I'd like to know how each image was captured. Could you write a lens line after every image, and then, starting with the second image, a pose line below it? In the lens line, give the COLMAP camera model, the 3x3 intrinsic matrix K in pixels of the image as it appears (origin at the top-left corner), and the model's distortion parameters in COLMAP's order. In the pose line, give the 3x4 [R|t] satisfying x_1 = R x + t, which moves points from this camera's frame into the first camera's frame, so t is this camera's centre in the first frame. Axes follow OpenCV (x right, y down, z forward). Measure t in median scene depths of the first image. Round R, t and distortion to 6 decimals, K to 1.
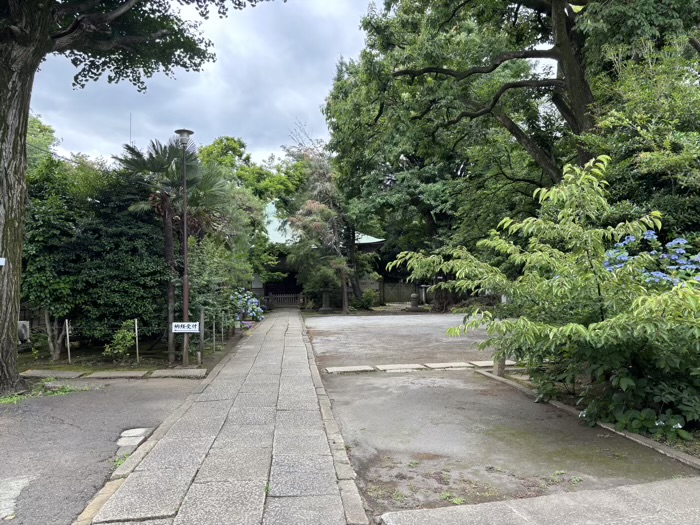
lens RADIAL K [[521.5, 0, 349.4], [0, 521.5, 262.9], [0, 0, 1]] dist [0.002648, -0.007630]
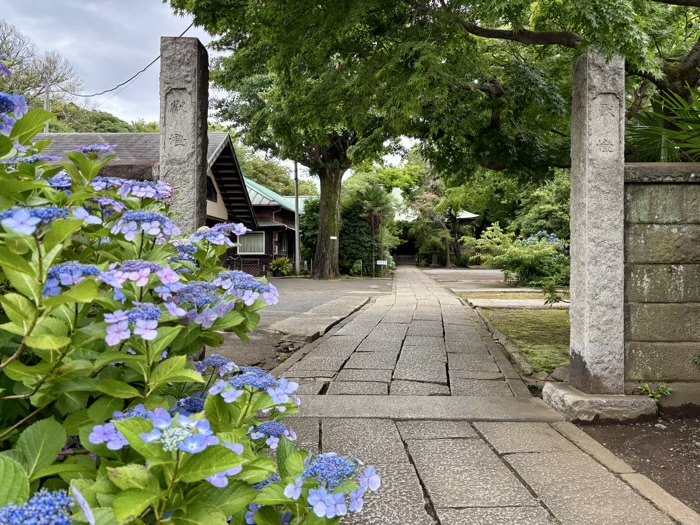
lens RADIAL K [[521.5, 0, 350.8], [0, 521.5, 261.7], [0, 0, 1]] dist [0.002648, -0.007630]
pose [[0.979640, 0.018452, -0.199913, 0.017883], [-0.005495, 0.997859, 0.065174, -0.016394], [0.200687, -0.062749, 0.977644, -0.520871]]
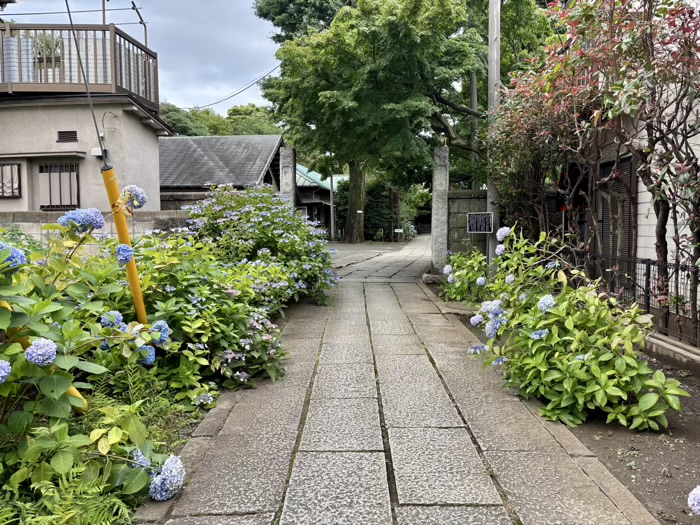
lens RADIAL K [[521.5, 0, 348.9], [0, 521.5, 261.5], [0, 0, 1]] dist [0.002648, -0.007630]
pose [[0.962524, 0.032344, -0.269262, 0.091395], [0.000966, 0.992447, 0.122668, -0.029031], [0.271196, -0.118331, 0.955223, -0.744405]]
